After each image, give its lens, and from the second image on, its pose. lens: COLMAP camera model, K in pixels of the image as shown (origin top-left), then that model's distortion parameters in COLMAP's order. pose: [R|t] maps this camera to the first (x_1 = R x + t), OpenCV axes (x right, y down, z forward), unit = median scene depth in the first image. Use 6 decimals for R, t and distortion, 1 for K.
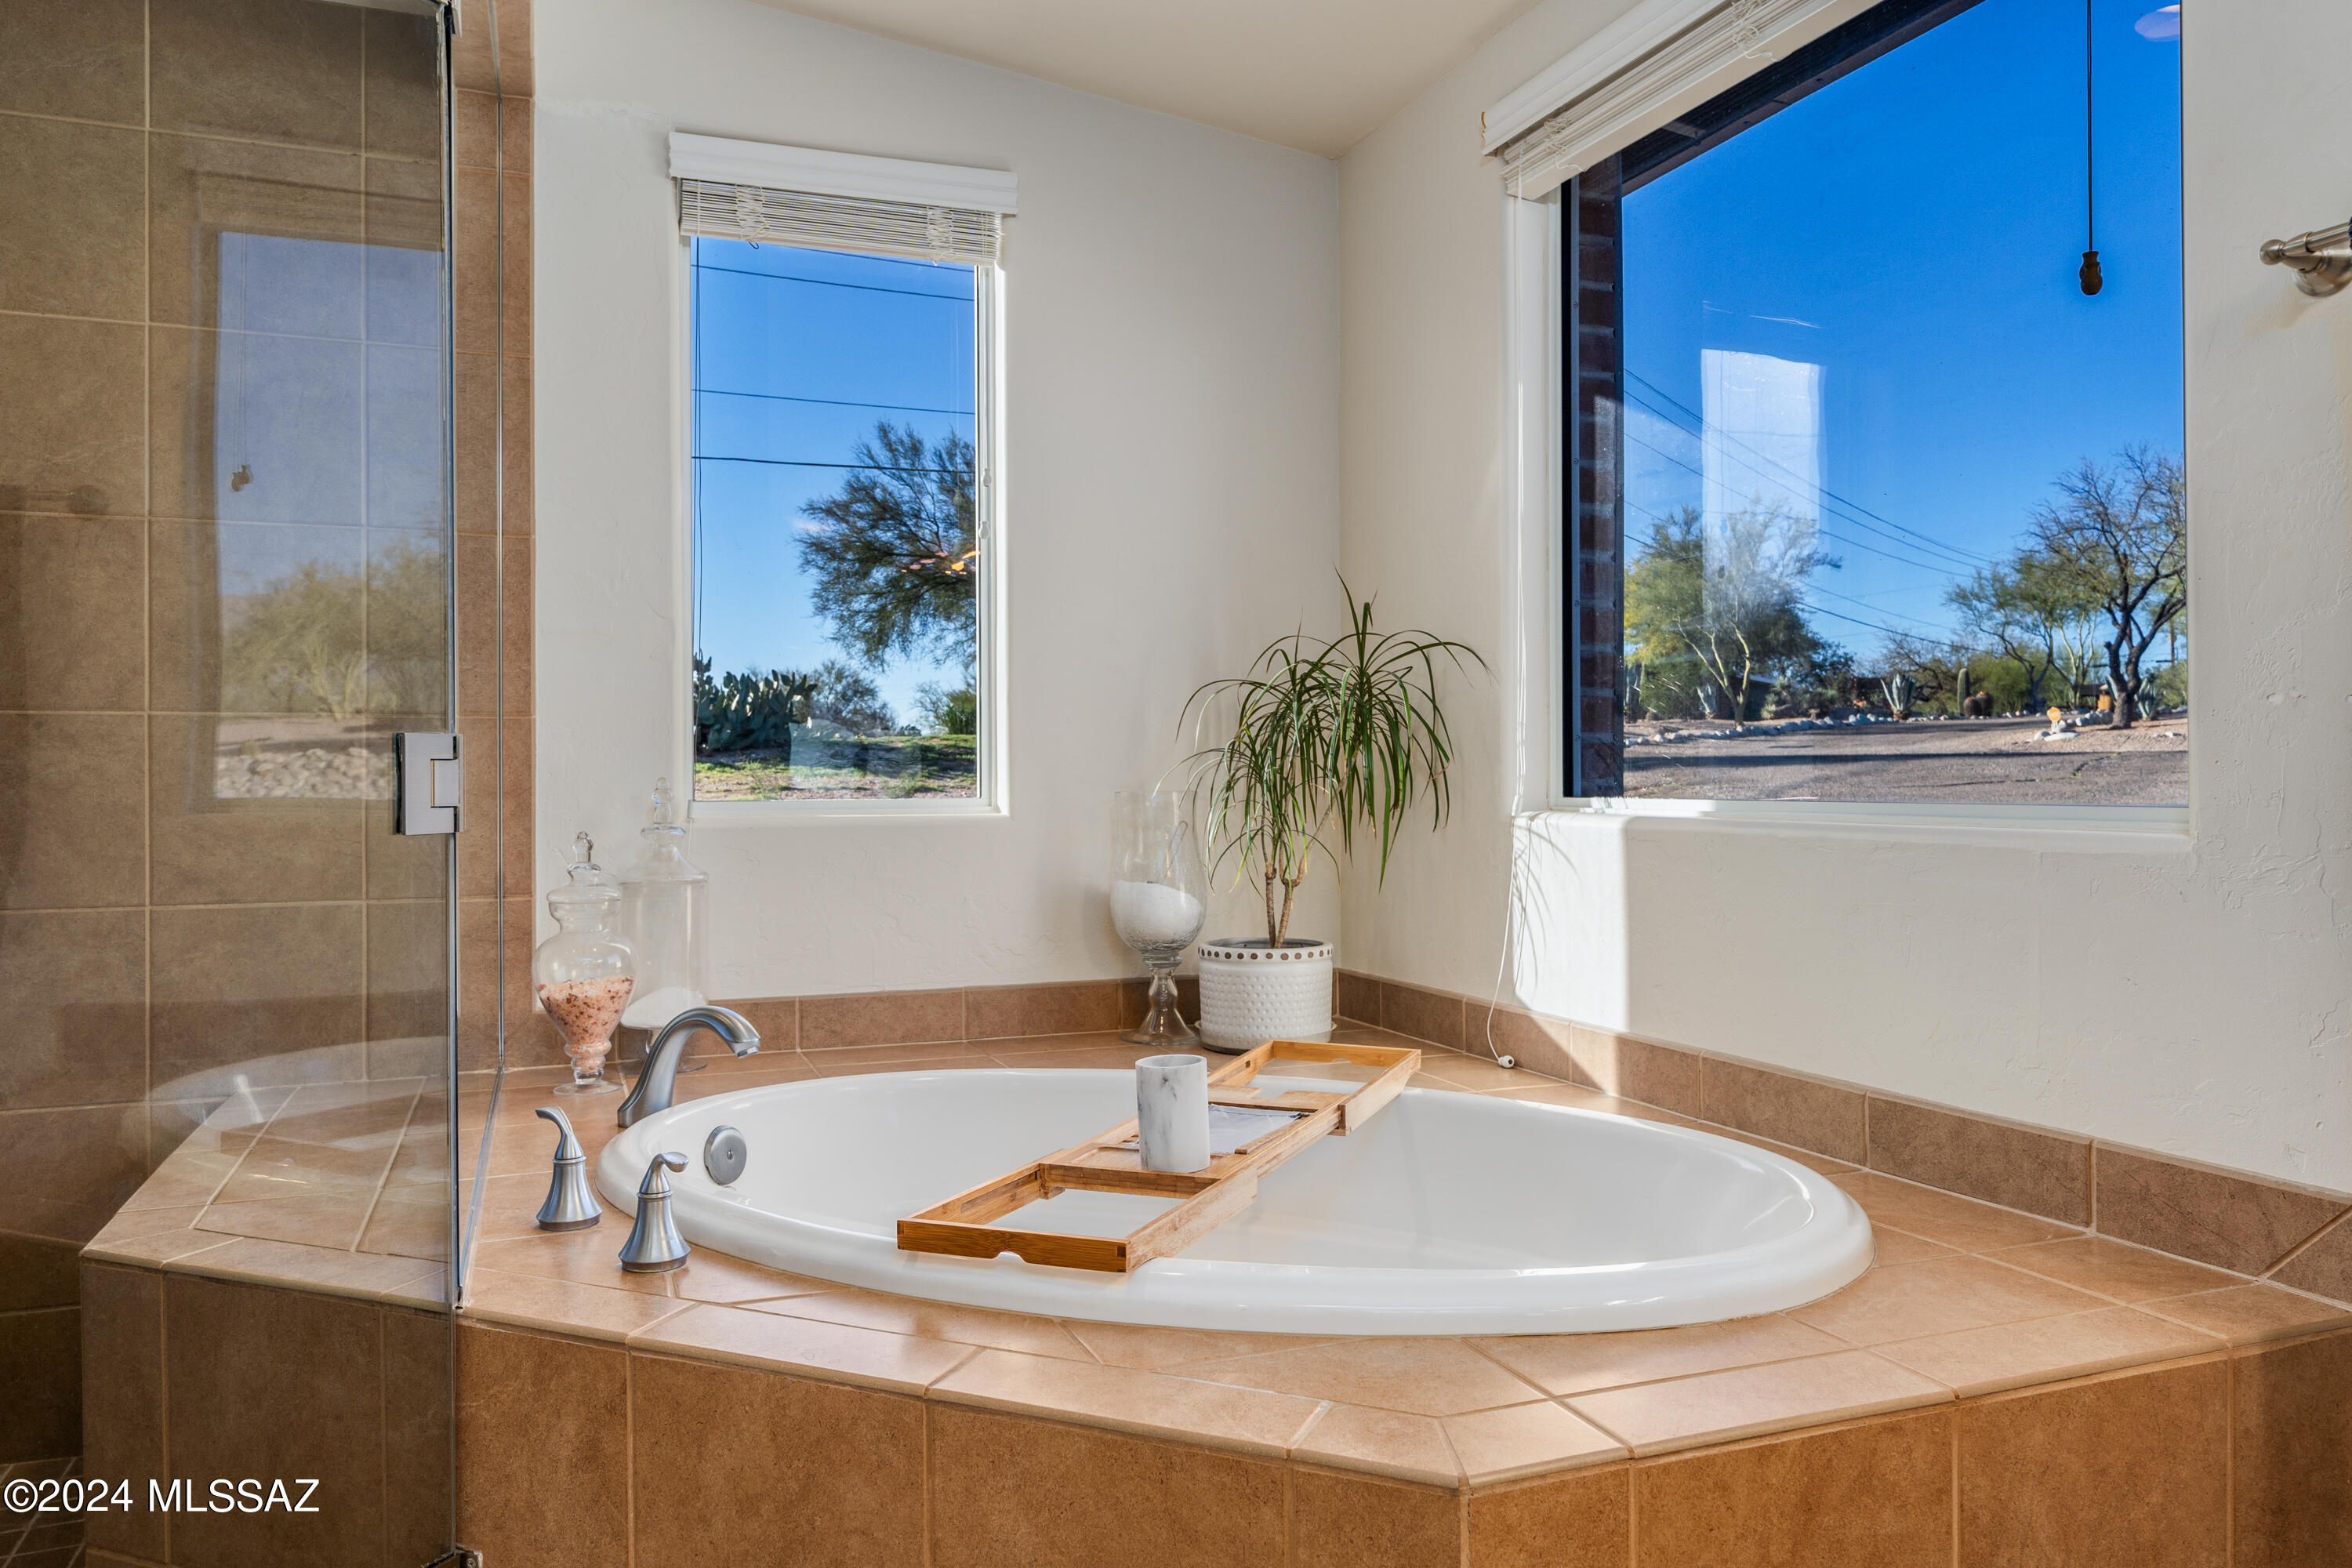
lens RADIAL K [[1652.3, 0, 1173.3], [0, 1652.3, 779.1], [0, 0, 1]] dist [-0.006903, 0.002233]
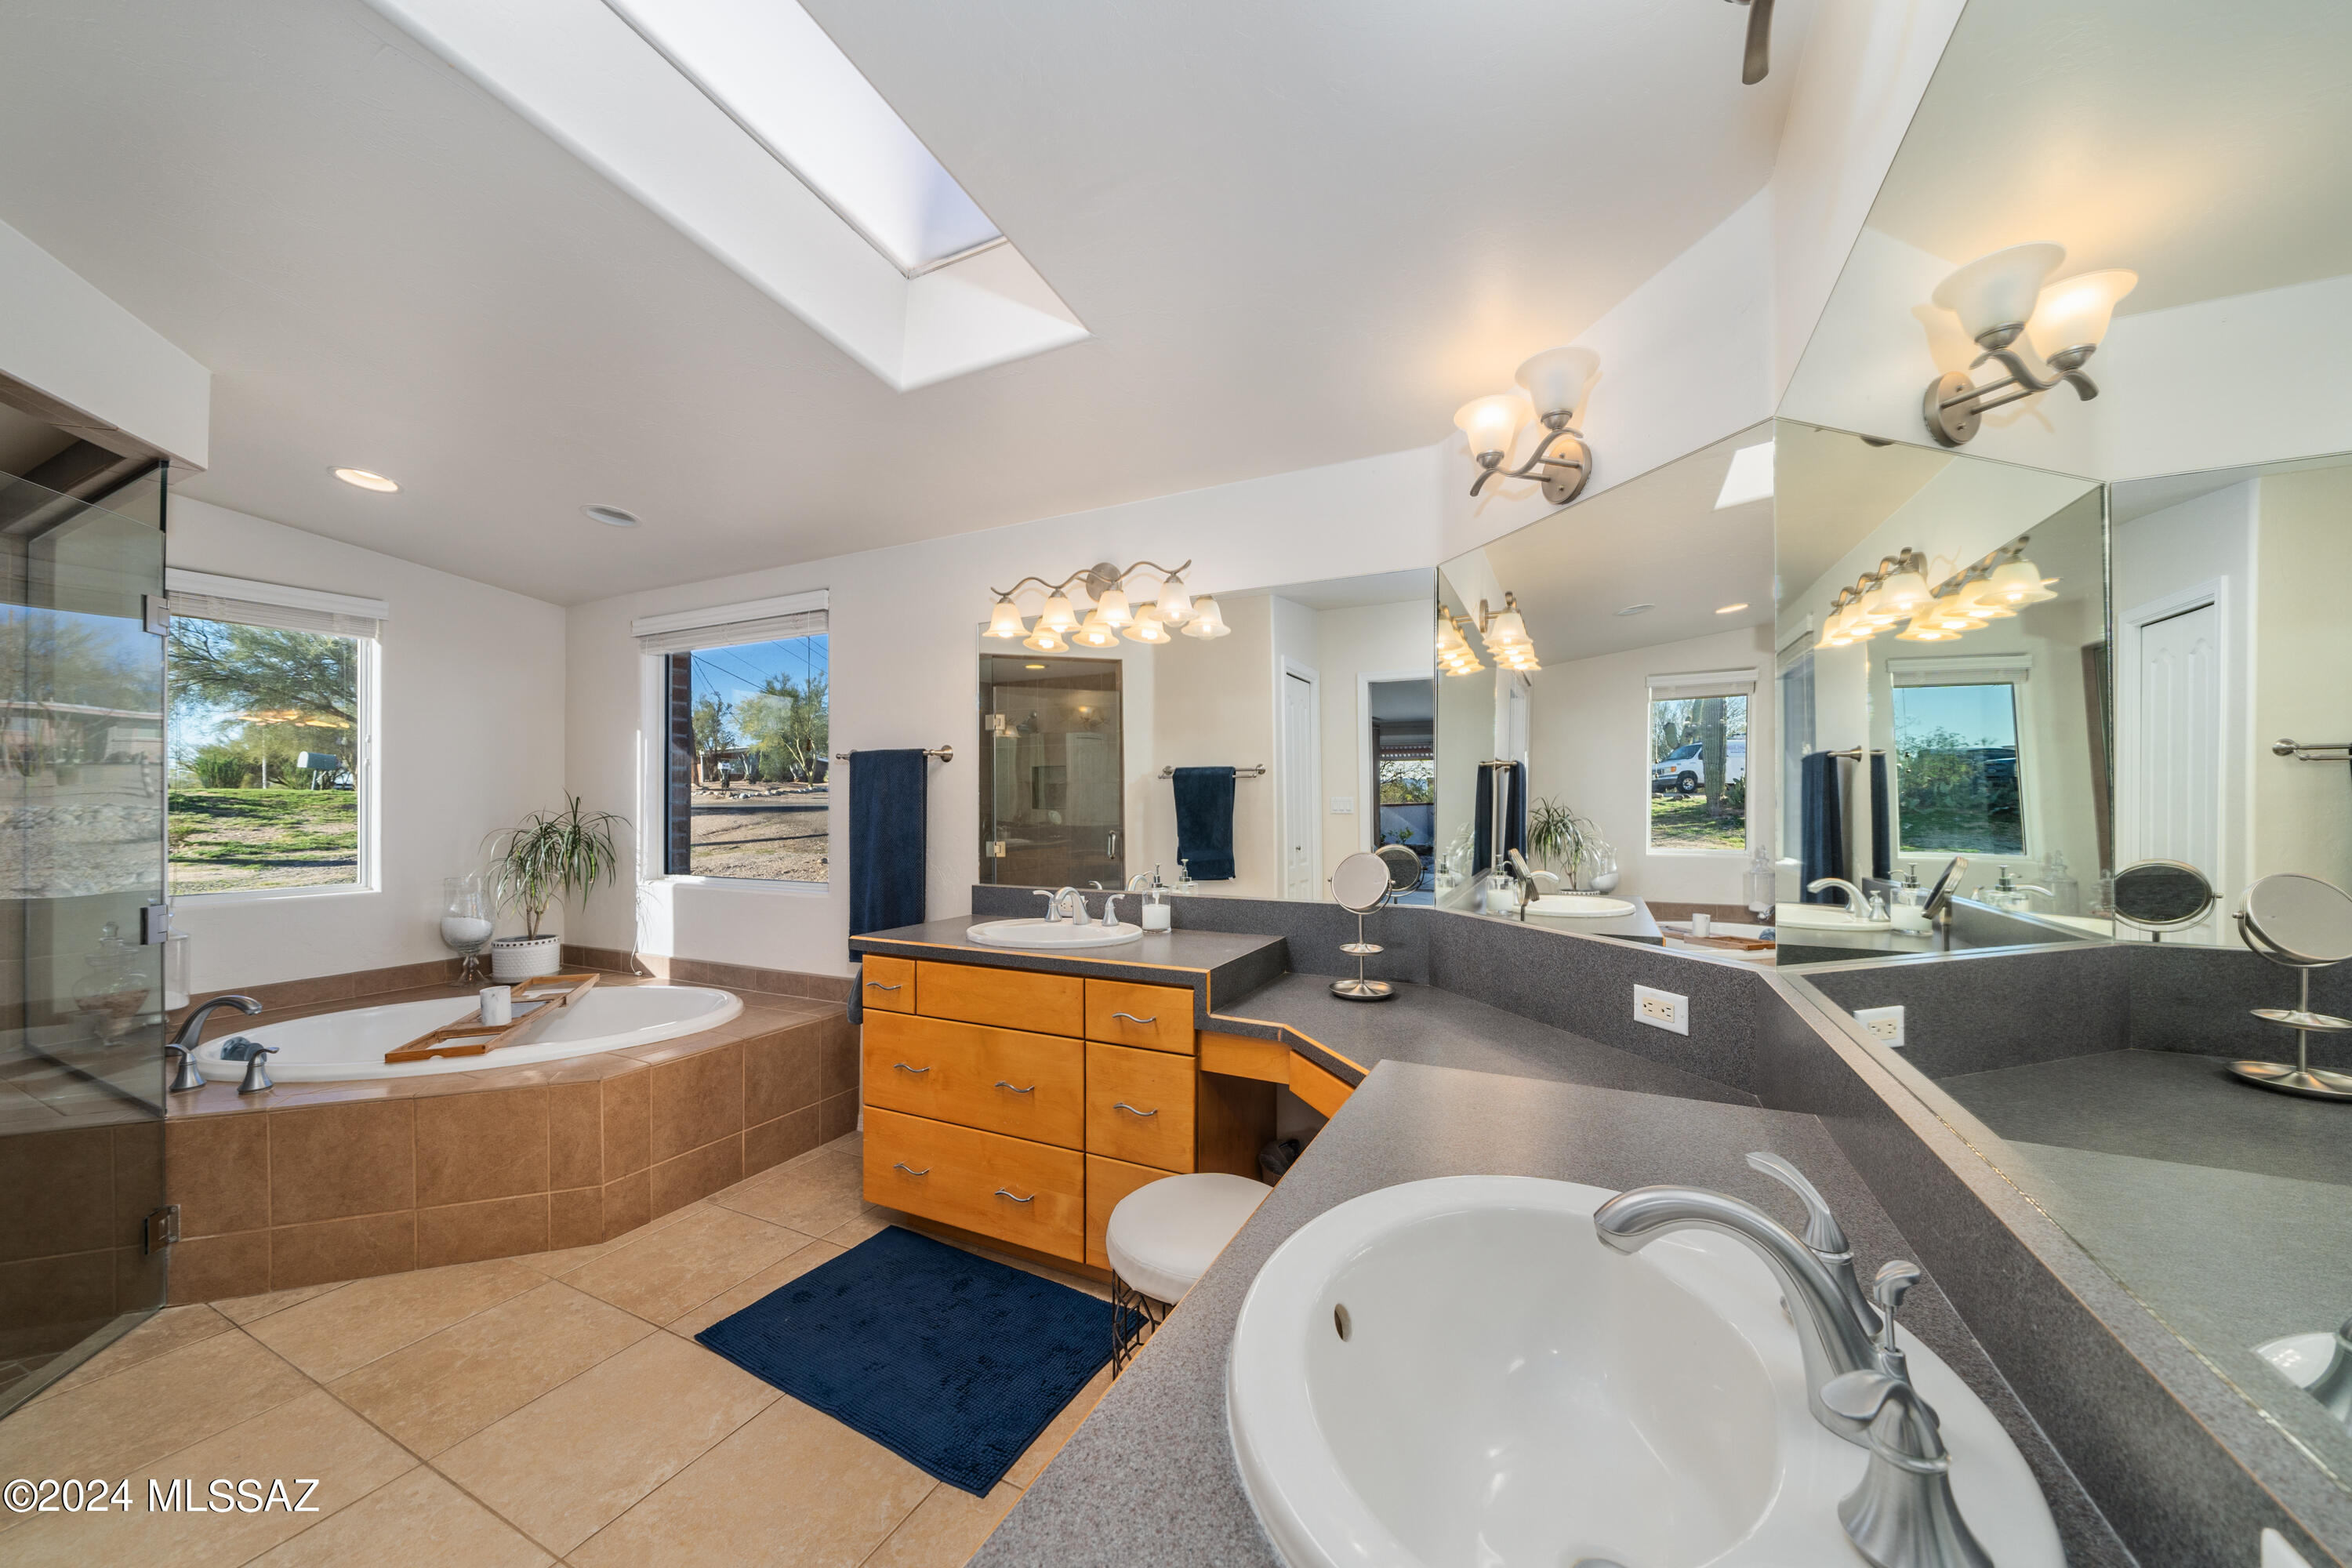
lens RADIAL K [[824.2, 0, 1161.4], [0, 824.2, 796.4], [0, 0, 1]] dist [-0.003038, -0.001069]
pose [[0.745444, 0.008854, 0.666509, -0.114311], [0.003696, 0.999841, -0.017416, -0.171186], [-0.666558, 0.015446, 0.745293, -1.073968]]
